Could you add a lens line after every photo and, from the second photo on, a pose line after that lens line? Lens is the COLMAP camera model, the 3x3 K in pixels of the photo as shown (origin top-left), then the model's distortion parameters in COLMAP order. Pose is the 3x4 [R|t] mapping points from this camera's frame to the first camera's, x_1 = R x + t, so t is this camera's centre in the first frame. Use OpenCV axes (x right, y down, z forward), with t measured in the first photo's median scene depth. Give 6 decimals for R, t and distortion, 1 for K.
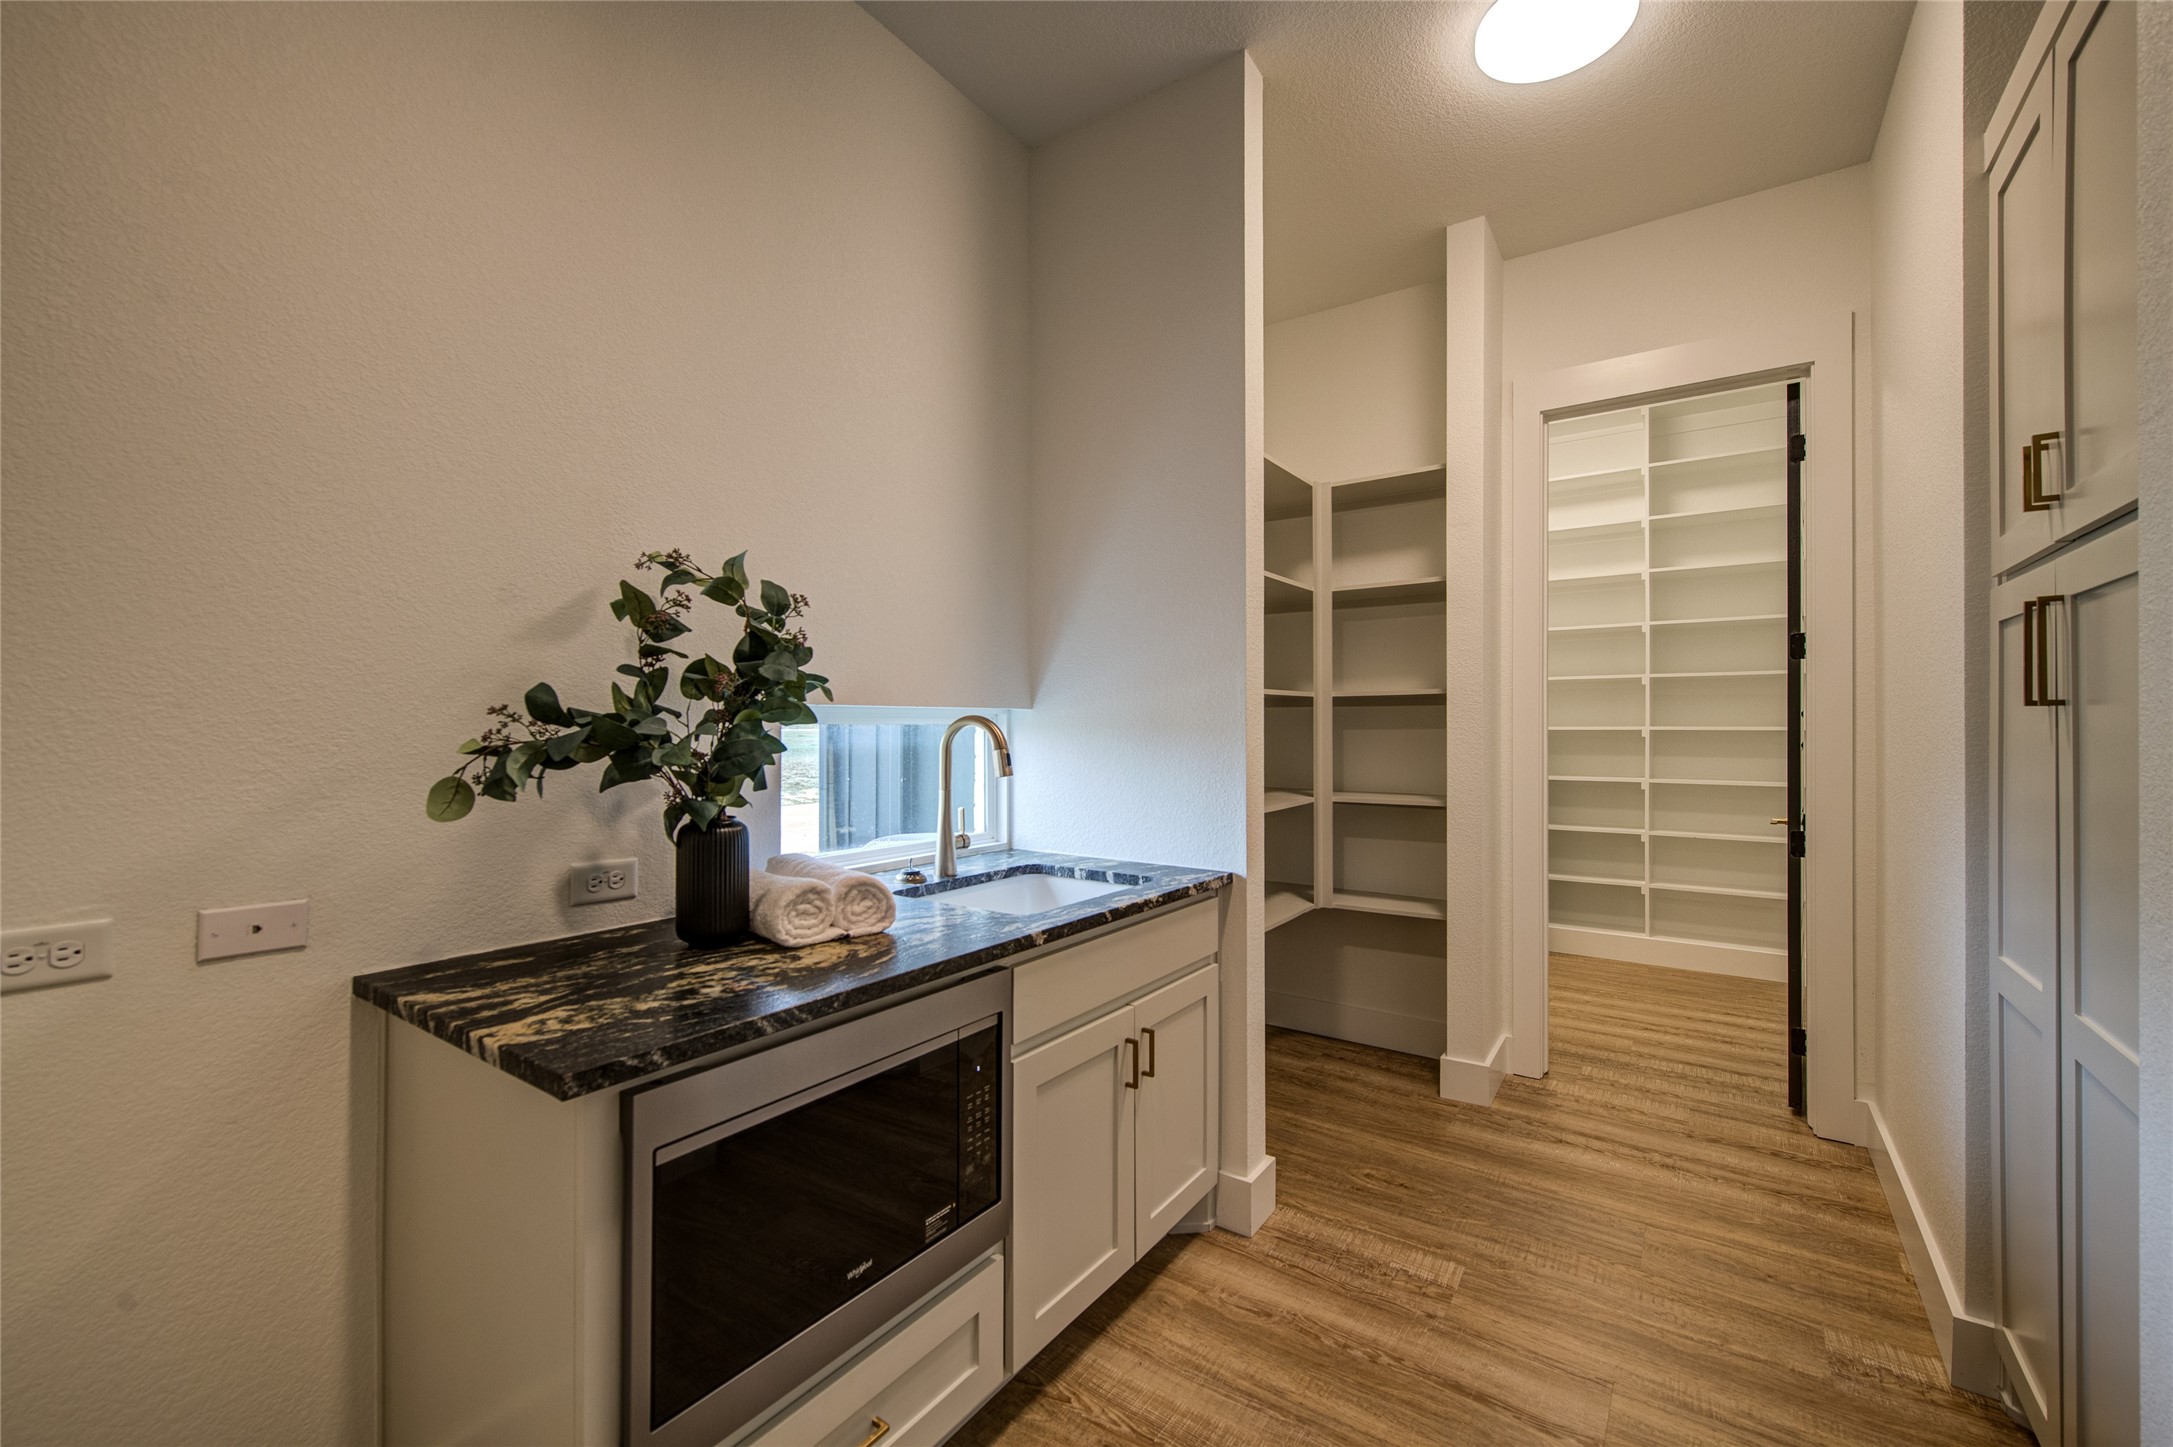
lens RADIAL K [[892.7, 0, 1098.5], [0, 892.7, 722.5], [0, 0, 1]] dist [-0.000455, -0.000058]
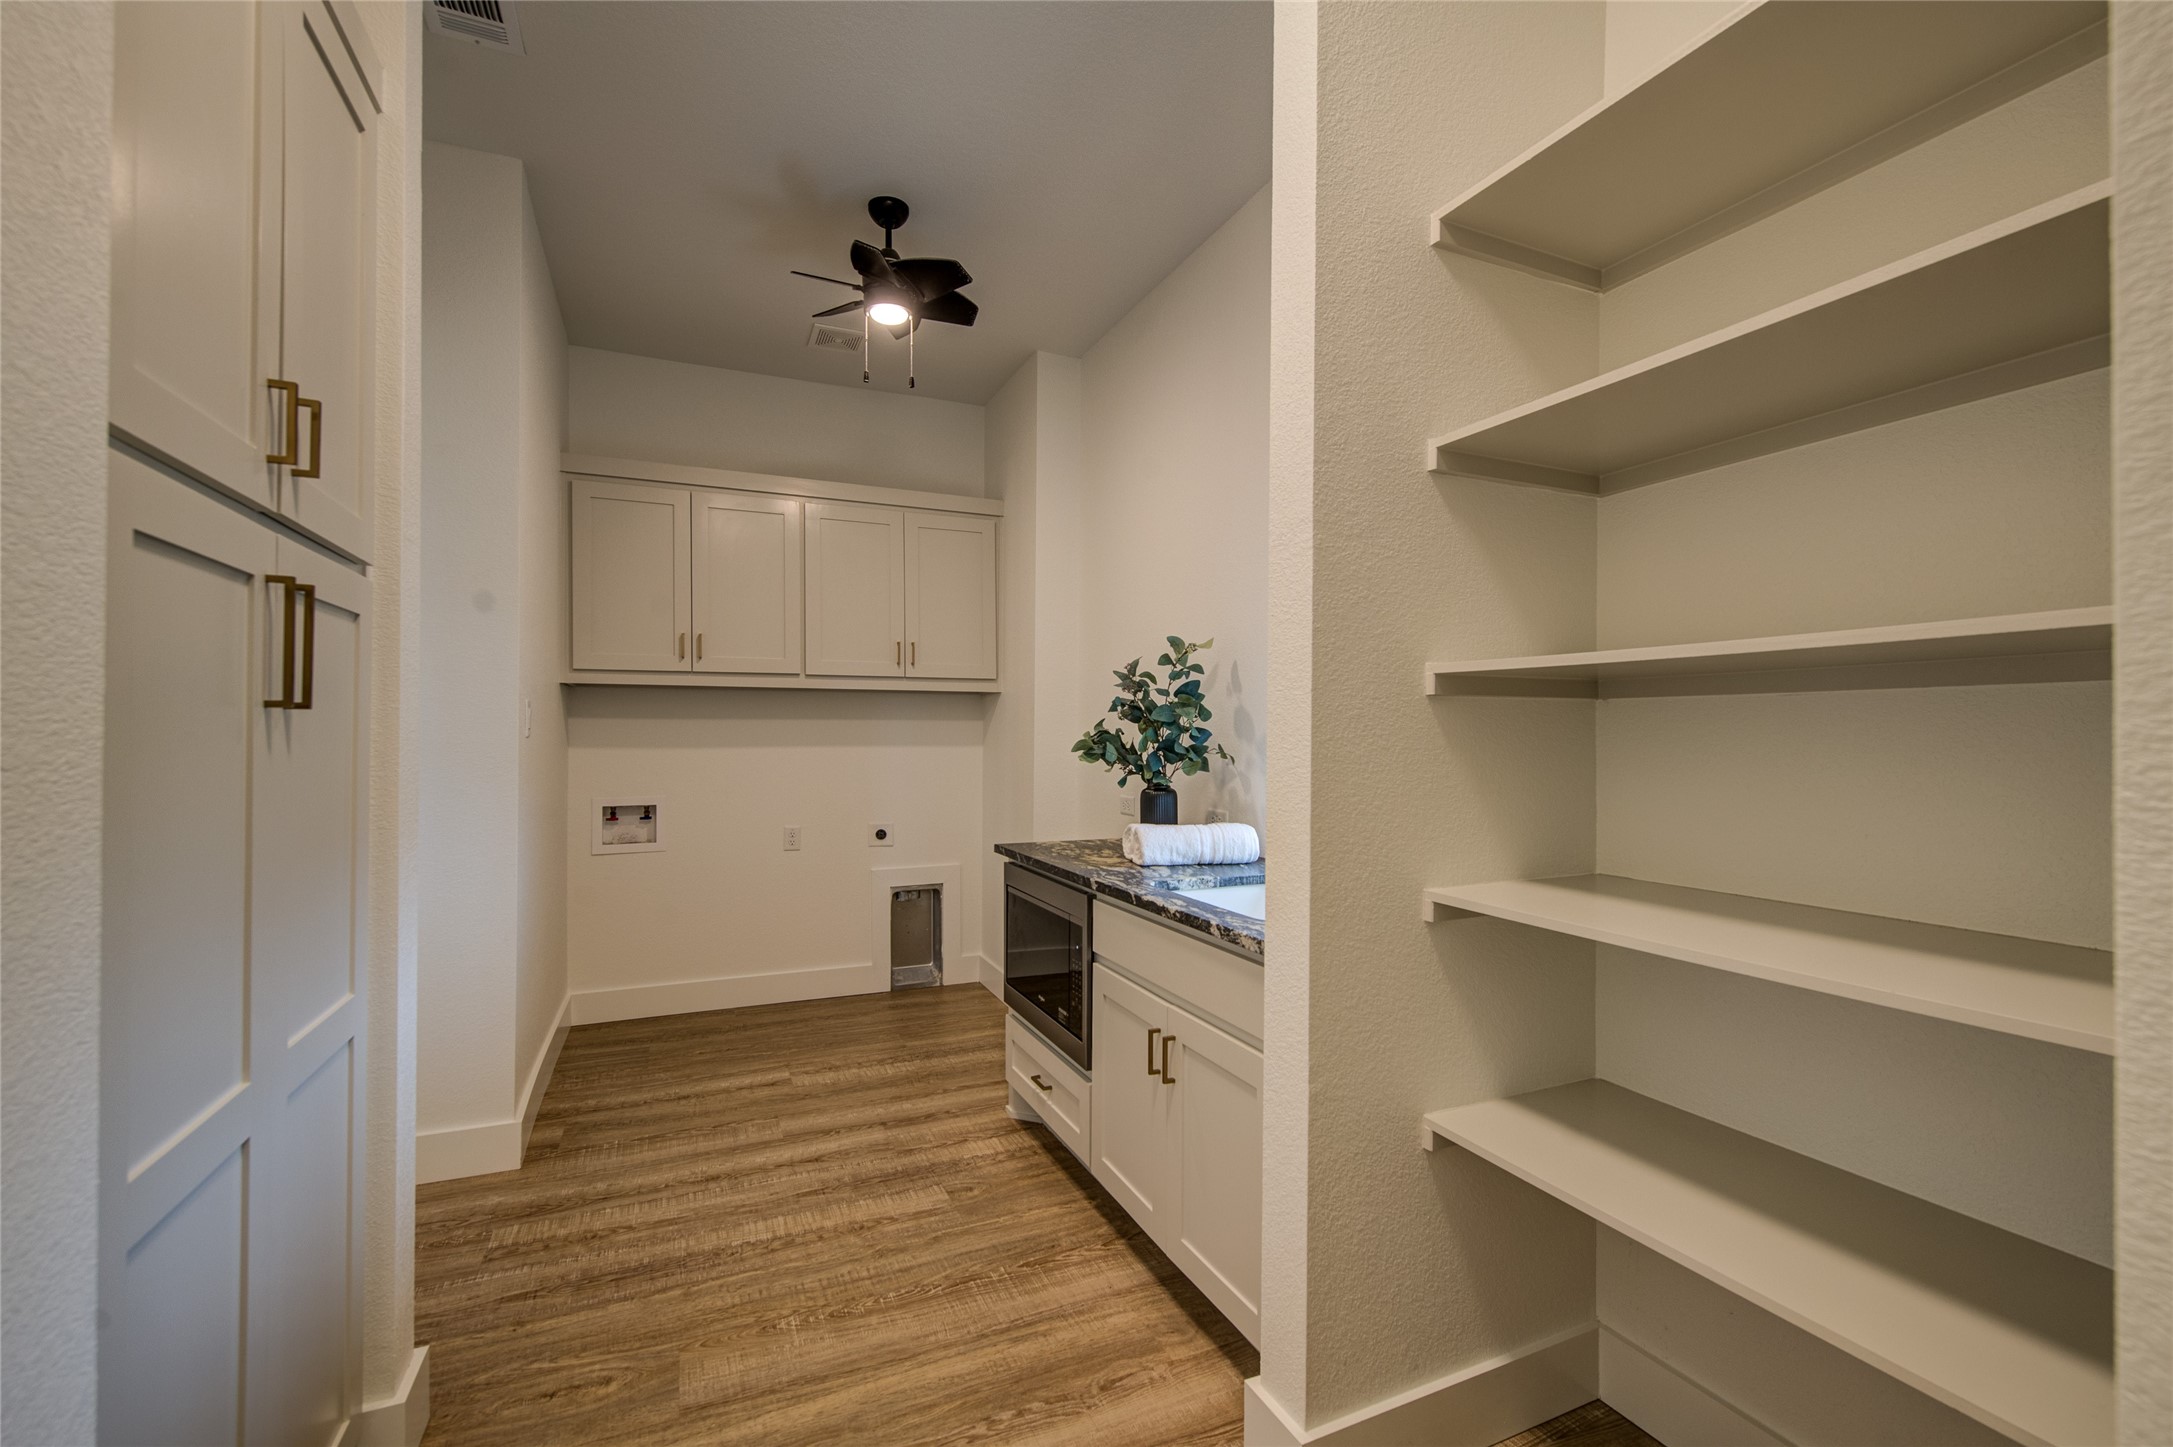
lens RADIAL K [[892.7, 0, 1093.2], [0, 892.7, 729.6], [0, 0, 1]] dist [-0.000455, -0.000058]
pose [[-0.513009, -0.008156, -0.858345, 1.050771], [0.000604, 0.999951, -0.009862, 0.006962], [0.858383, -0.005578, -0.512979, 1.569275]]
